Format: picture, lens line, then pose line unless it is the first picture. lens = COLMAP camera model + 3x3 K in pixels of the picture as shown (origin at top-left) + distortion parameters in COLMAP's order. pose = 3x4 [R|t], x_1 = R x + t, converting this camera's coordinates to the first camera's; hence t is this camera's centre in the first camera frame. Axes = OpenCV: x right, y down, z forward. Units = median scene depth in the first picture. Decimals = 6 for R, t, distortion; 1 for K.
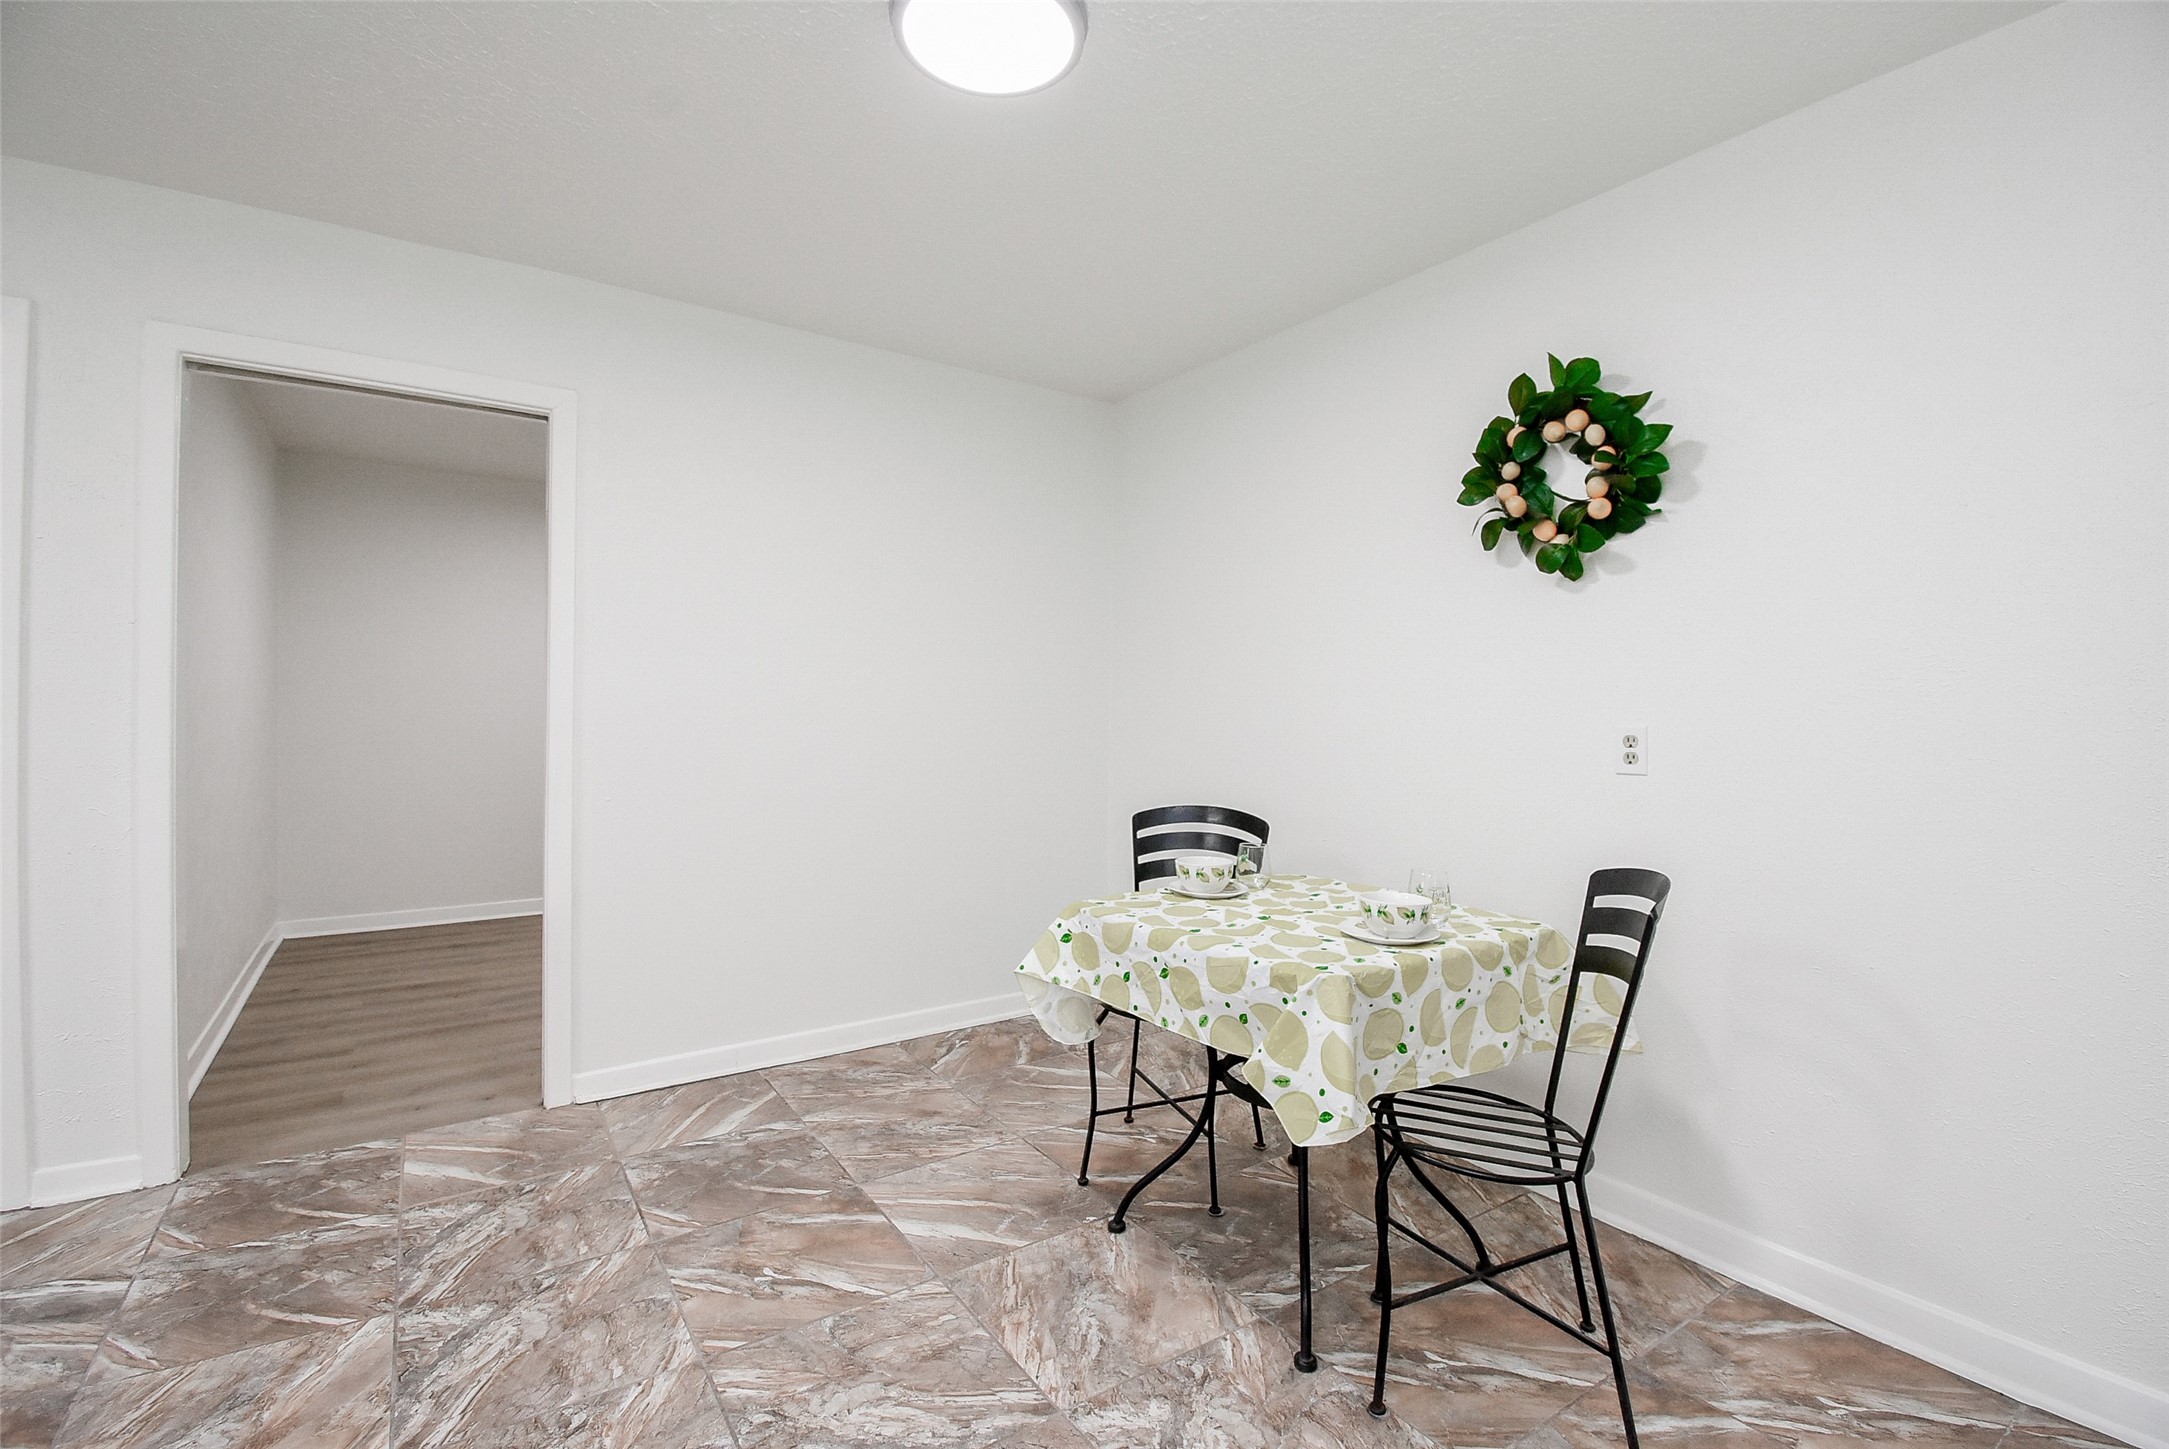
lens RADIAL K [[957.1, 0, 1086.4], [0, 957.1, 715.1], [0, 0, 1]] dist [0.014869, -0.021716]
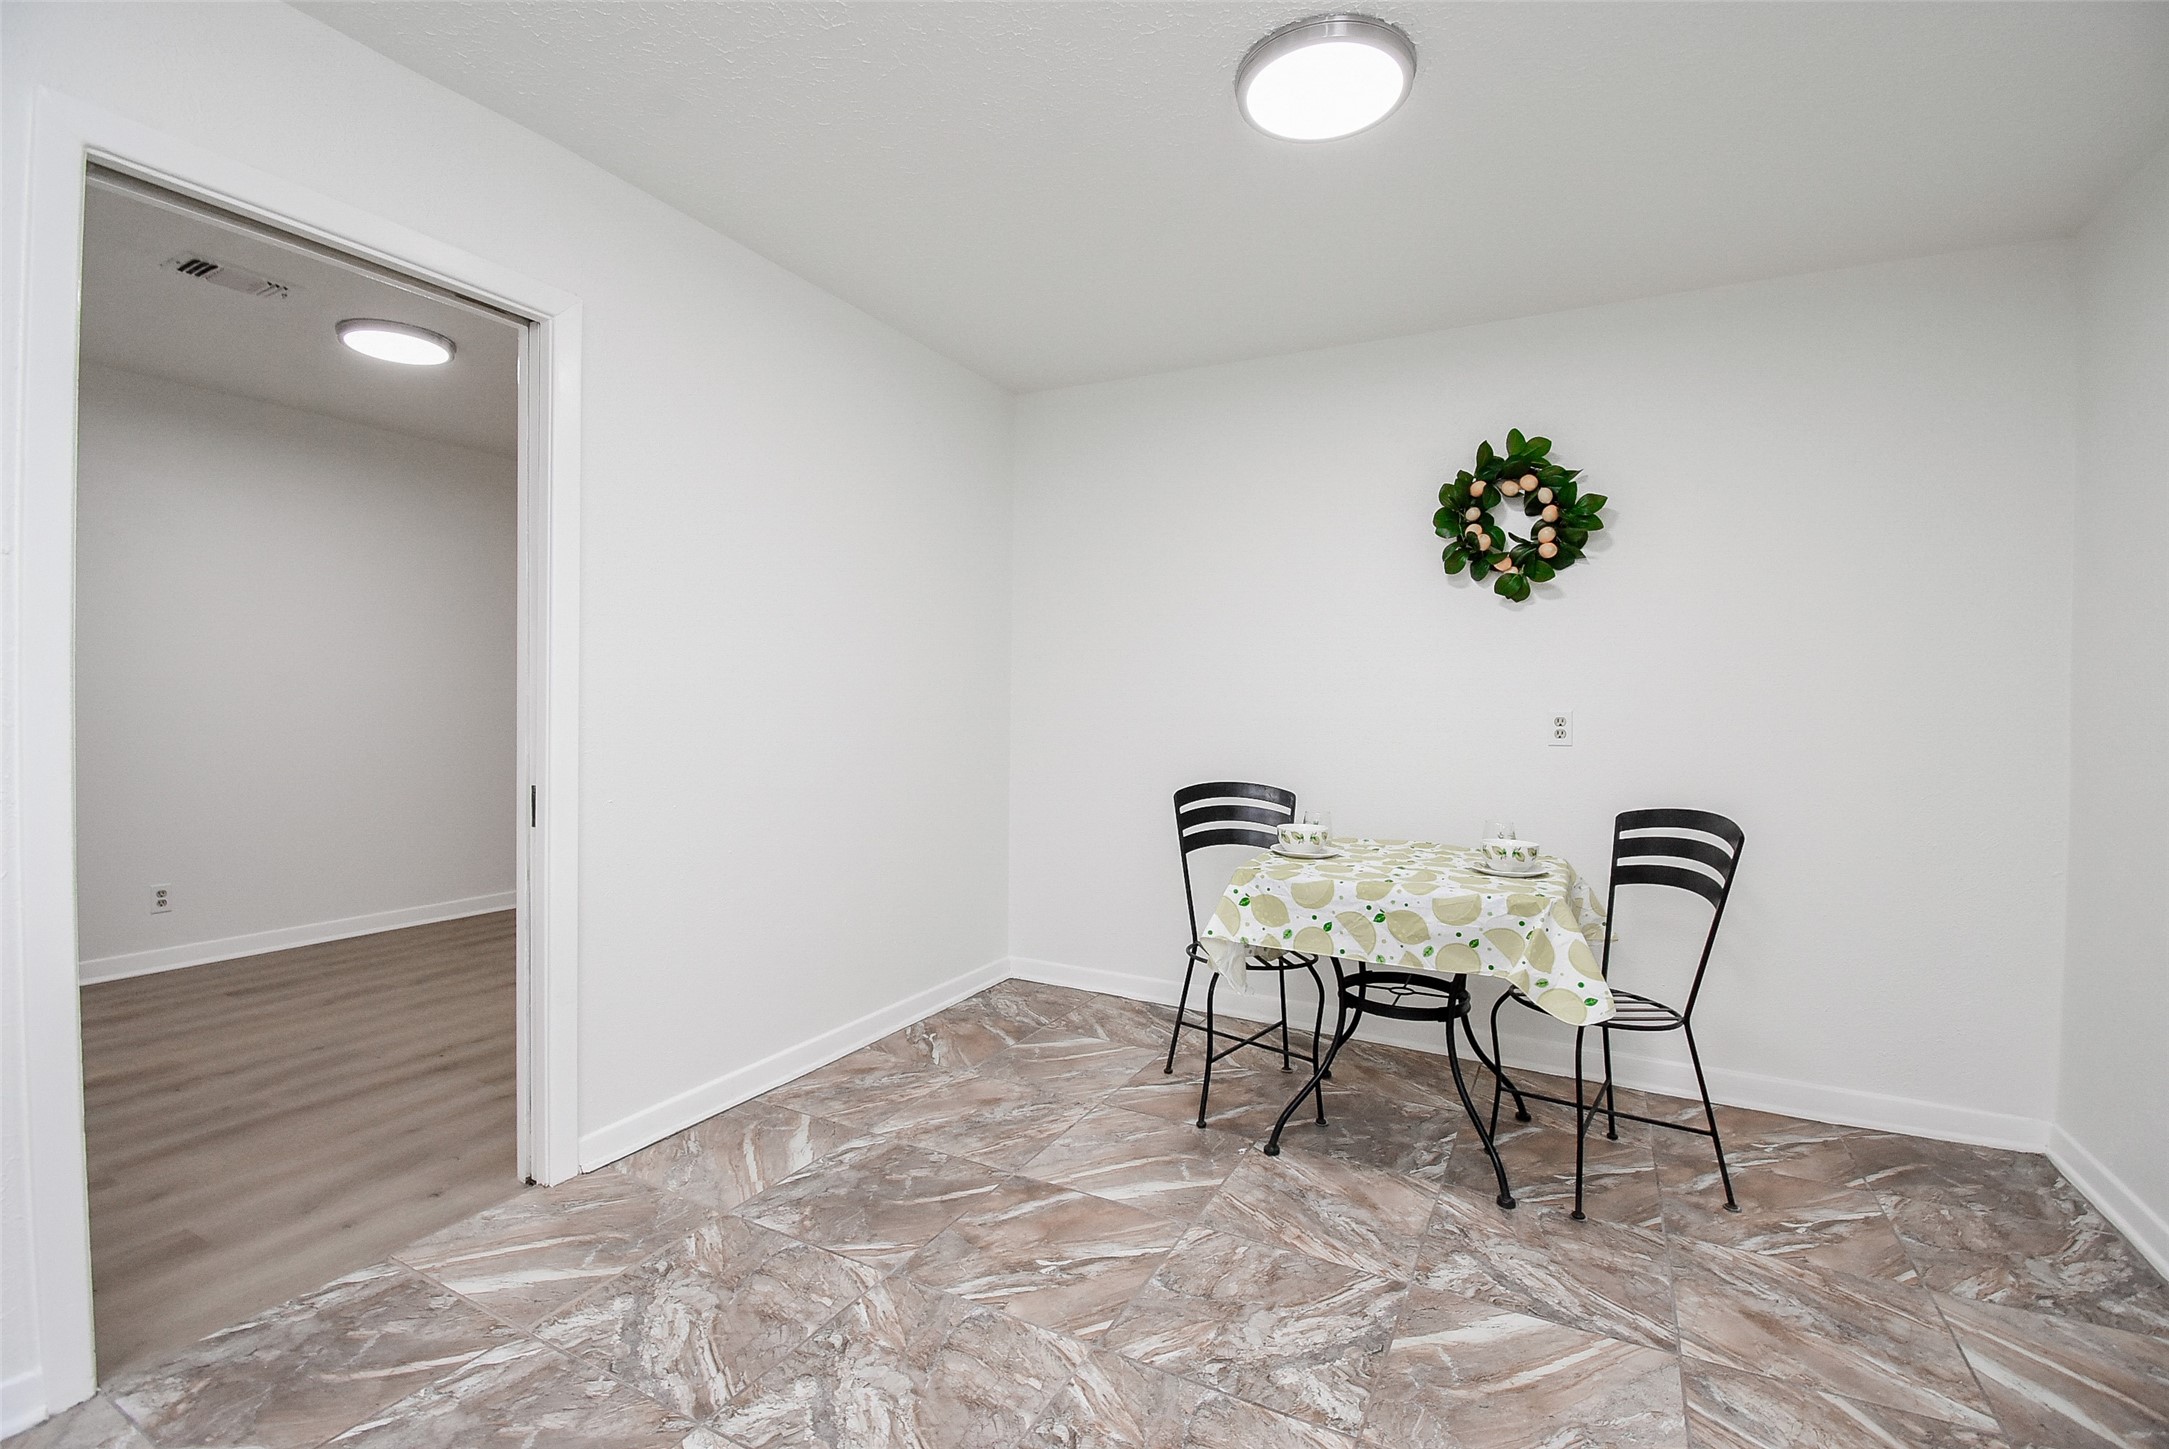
lens RADIAL K [[956.5, 0, 1089.7], [0, 956.5, 719.2], [0, 0, 1]] dist [0.020830, -0.026672]
pose [[0.882320, -0.004744, 0.470626, -0.686772], [-0.003973, 0.999839, 0.017526, 0.002065], [-0.470633, -0.017334, 0.882159, 0.104133]]
